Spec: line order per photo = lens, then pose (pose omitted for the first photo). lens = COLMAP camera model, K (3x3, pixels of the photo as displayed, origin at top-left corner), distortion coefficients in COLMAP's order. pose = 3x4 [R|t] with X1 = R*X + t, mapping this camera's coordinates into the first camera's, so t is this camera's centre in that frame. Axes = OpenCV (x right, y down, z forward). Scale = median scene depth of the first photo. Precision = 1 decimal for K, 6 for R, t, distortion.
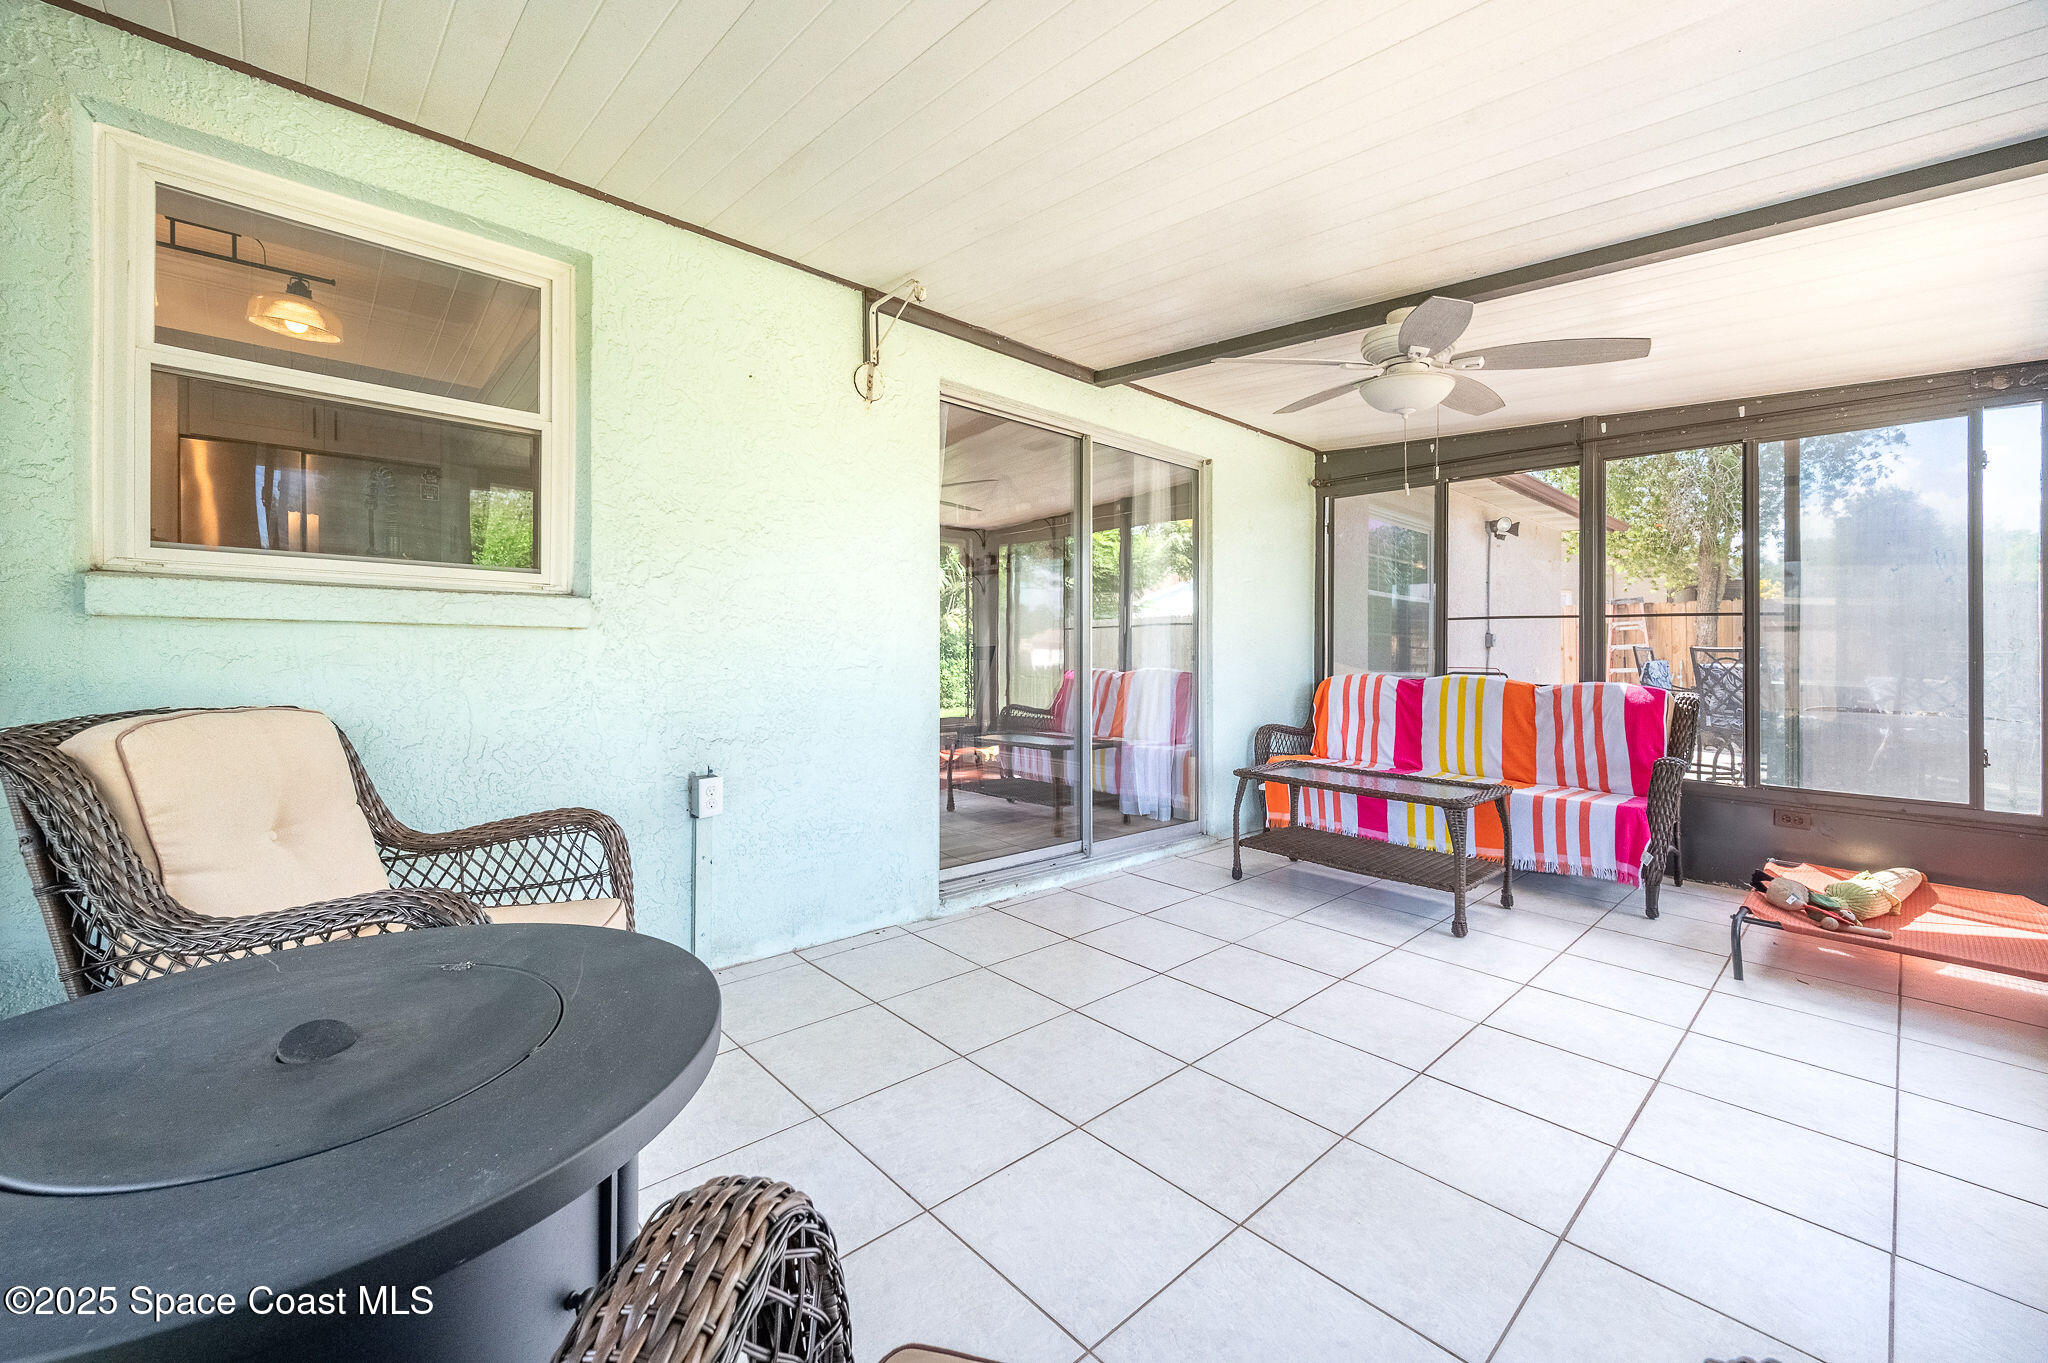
lens RADIAL K [[816.0, 0, 1029.2], [0, 816.0, 652.8], [0, 0, 1]] dist [-0.000475, -0.000144]
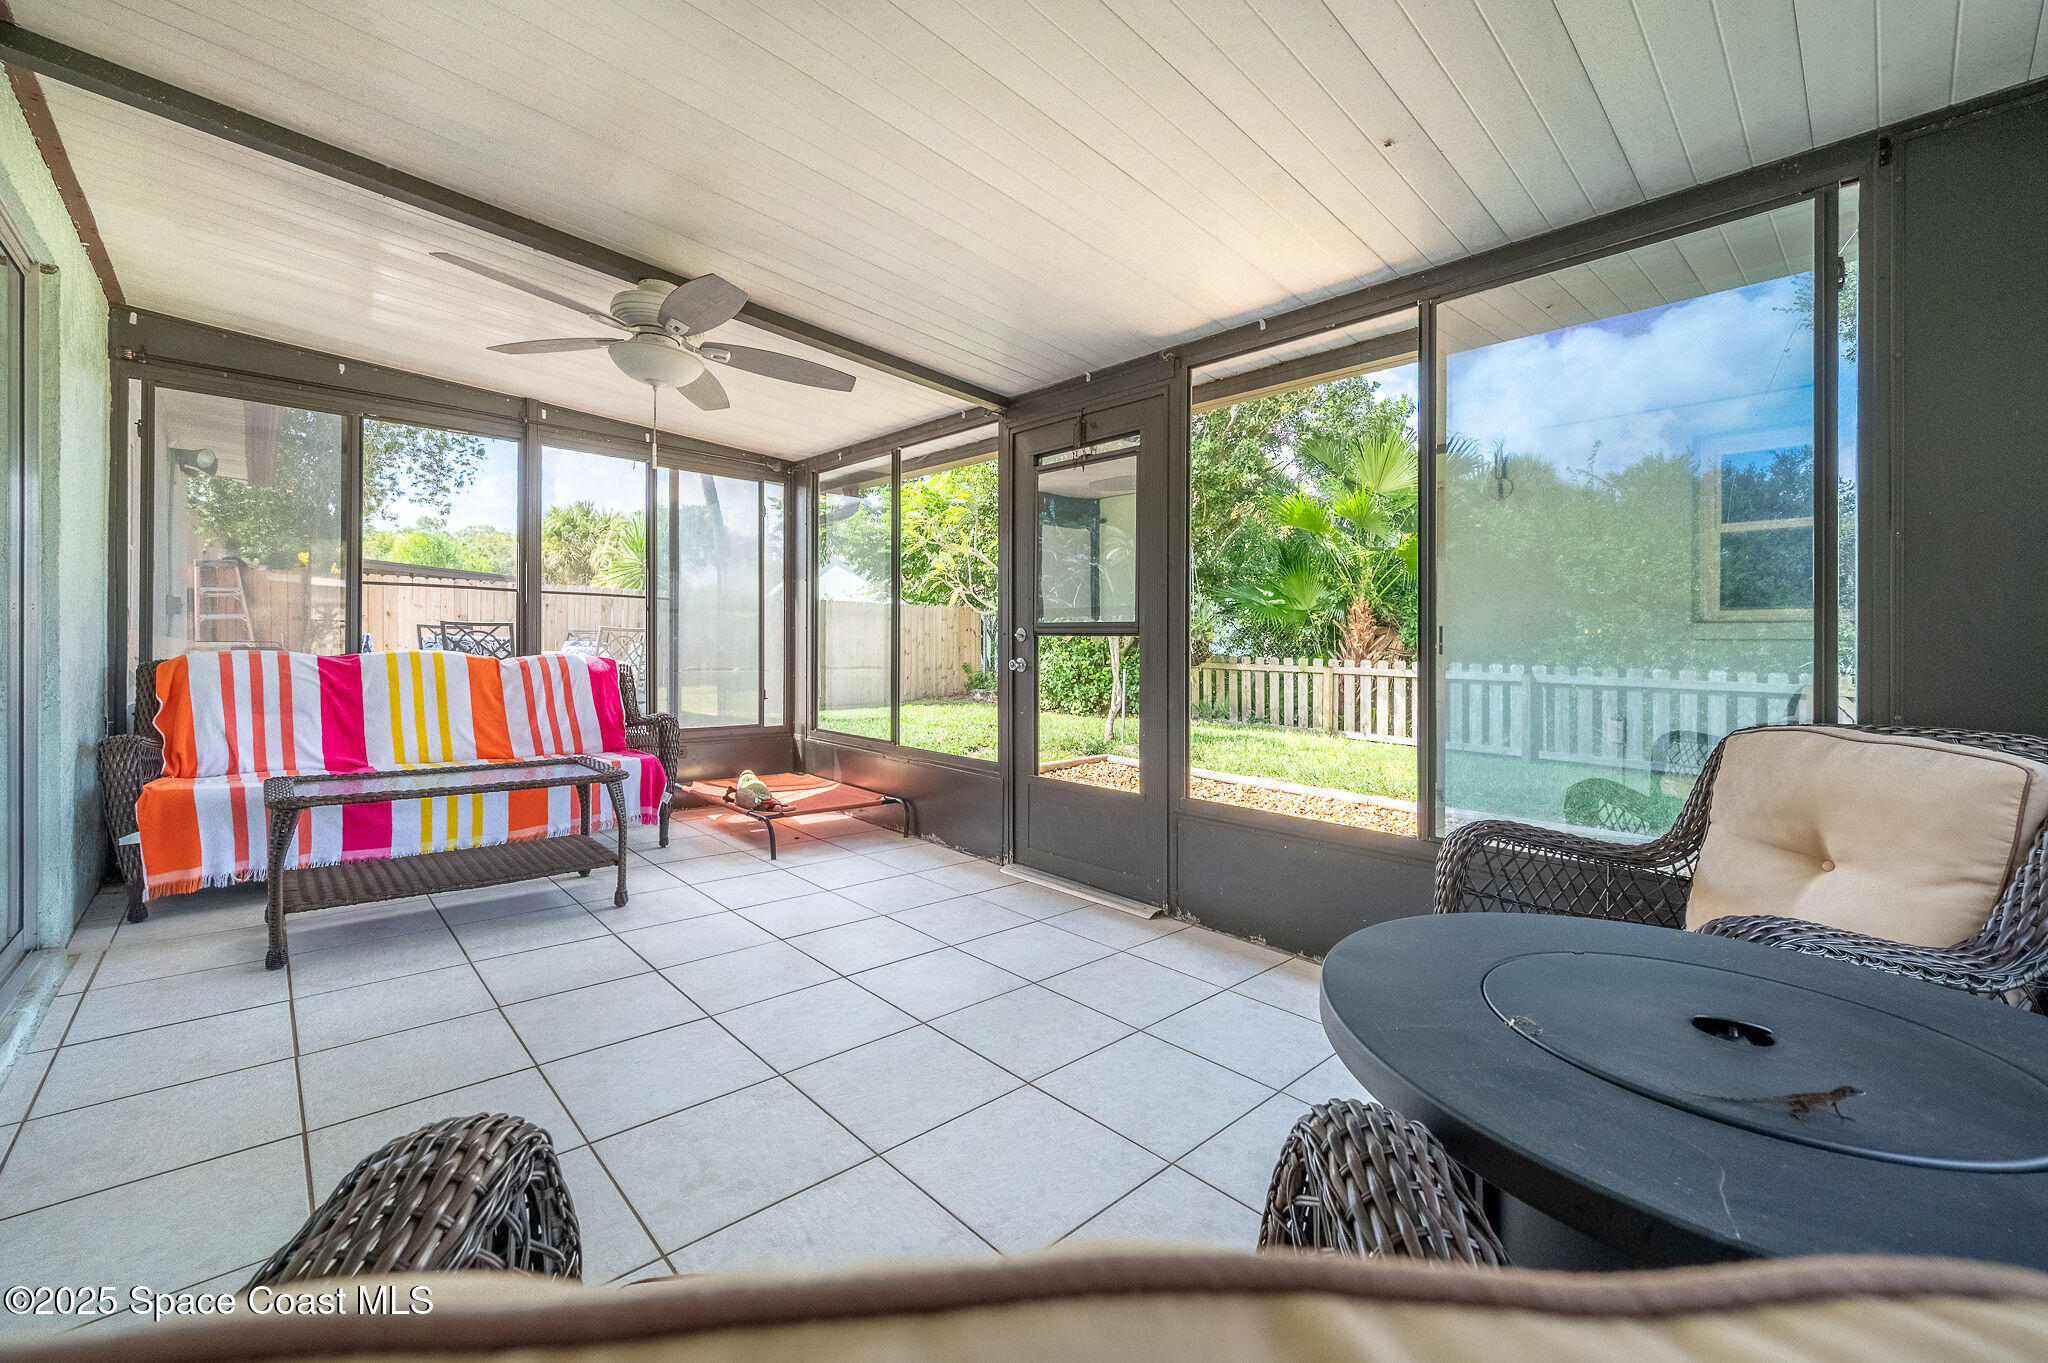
lens RADIAL K [[816.0, 0, 1029.2], [0, 816.0, 652.8], [0, 0, 1]] dist [-0.000475, -0.000144]
pose [[-0.005377, -0.020941, 0.999766, -0.451948], [-0.016074, 0.999653, 0.020852, 0.001494], [-0.999856, -0.015958, -0.005712, 0.458480]]
